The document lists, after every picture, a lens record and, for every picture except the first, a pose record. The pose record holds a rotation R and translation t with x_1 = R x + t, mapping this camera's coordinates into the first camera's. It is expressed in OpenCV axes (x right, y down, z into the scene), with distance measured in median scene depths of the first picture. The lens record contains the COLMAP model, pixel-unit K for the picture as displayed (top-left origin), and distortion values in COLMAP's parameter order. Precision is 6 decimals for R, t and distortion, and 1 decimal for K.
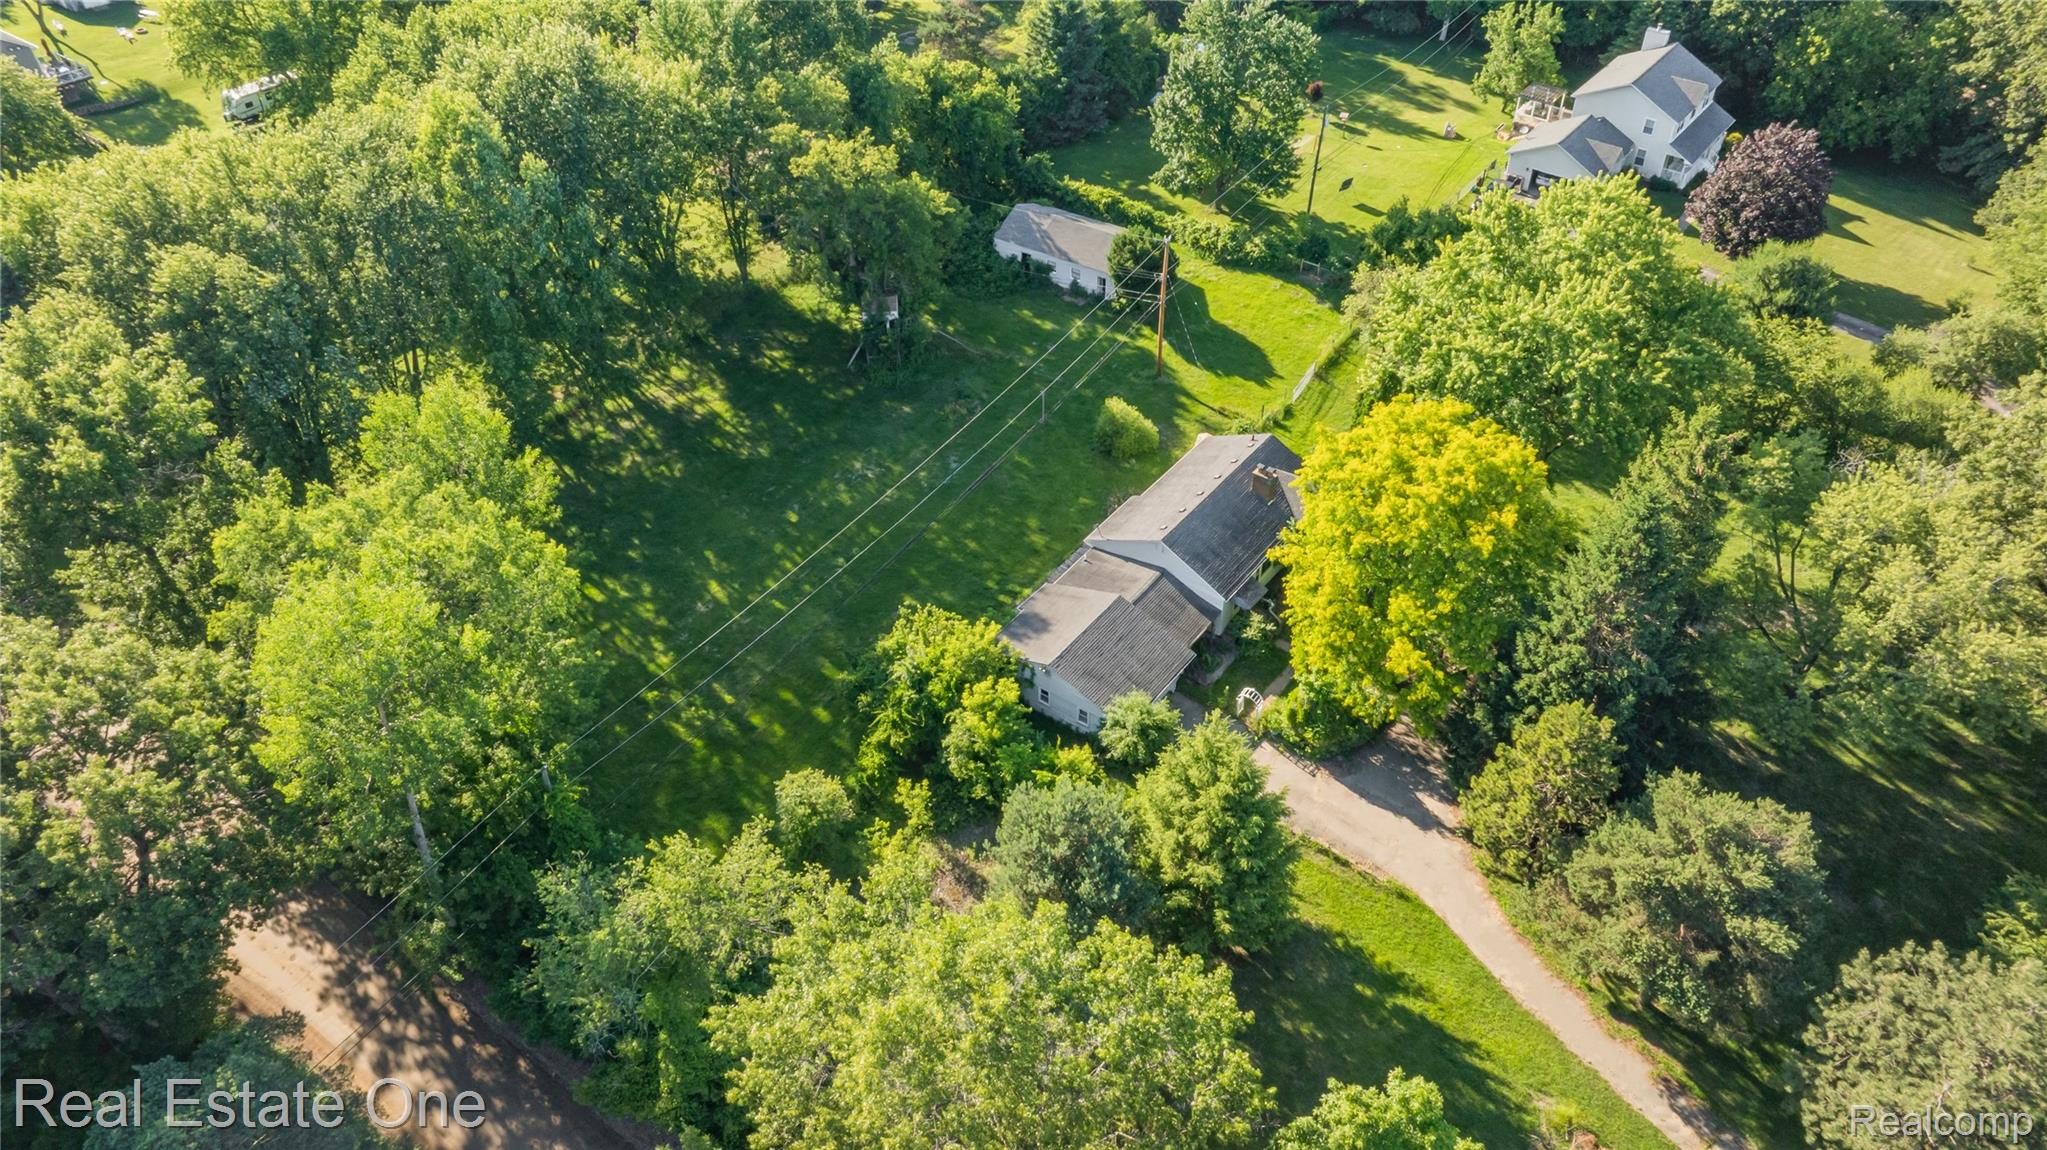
lens RADIAL K [[1461.0, 0, 1039.7], [0, 1461.0, 574.1], [0, 0, 1]] dist [-0.026284, -0.001316]
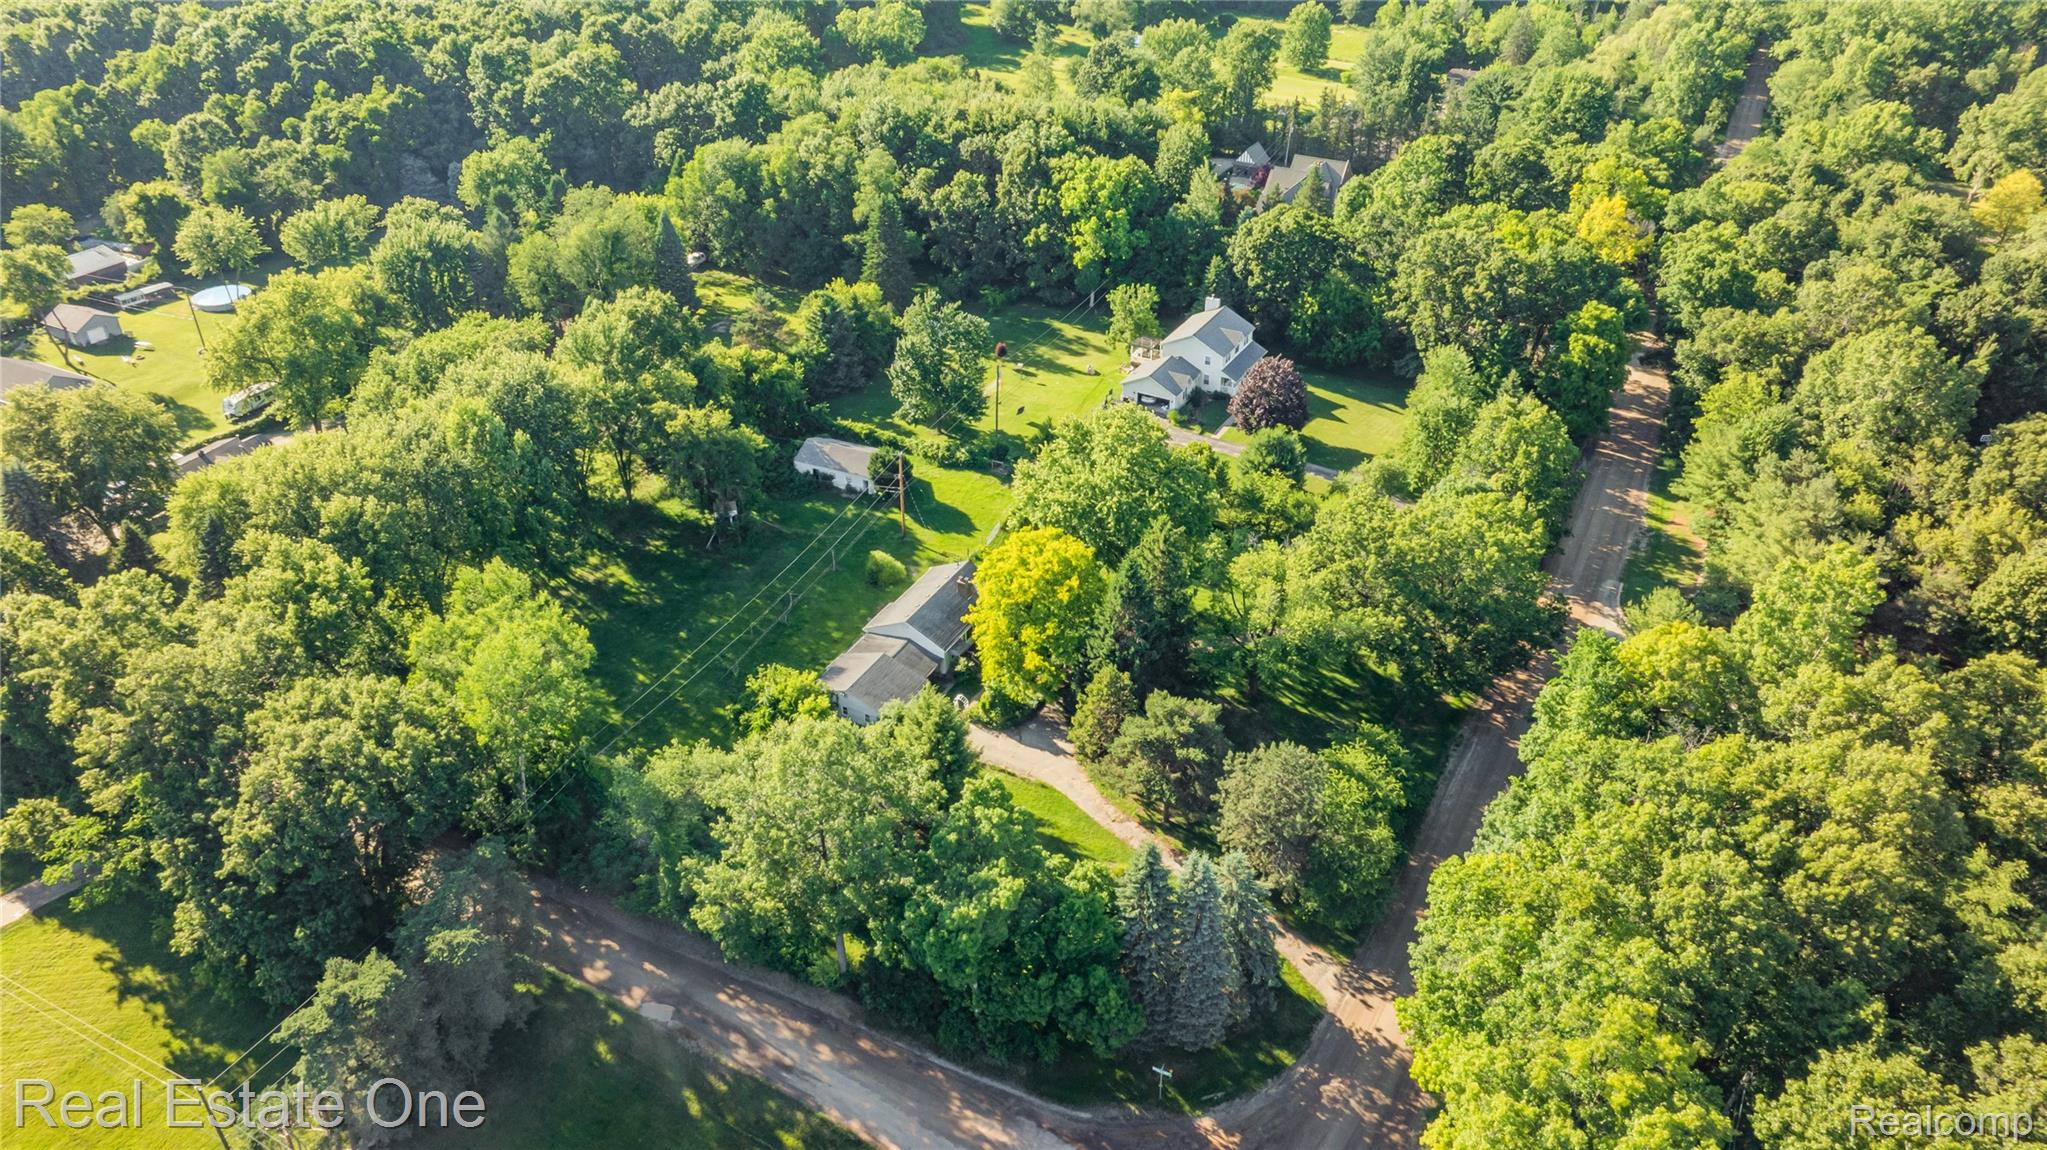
lens RADIAL K [[1480.5, 0, 1064.1], [0, 1480.5, 509.4], [0, 0, 1]] dist [0.045858, -0.000224]
pose [[0.984965, -0.077437, 0.154425, 0.004914], [0.104386, 0.979046, -0.174852, 0.142883], [-0.137649, 0.188343, 0.972409, -0.638219]]
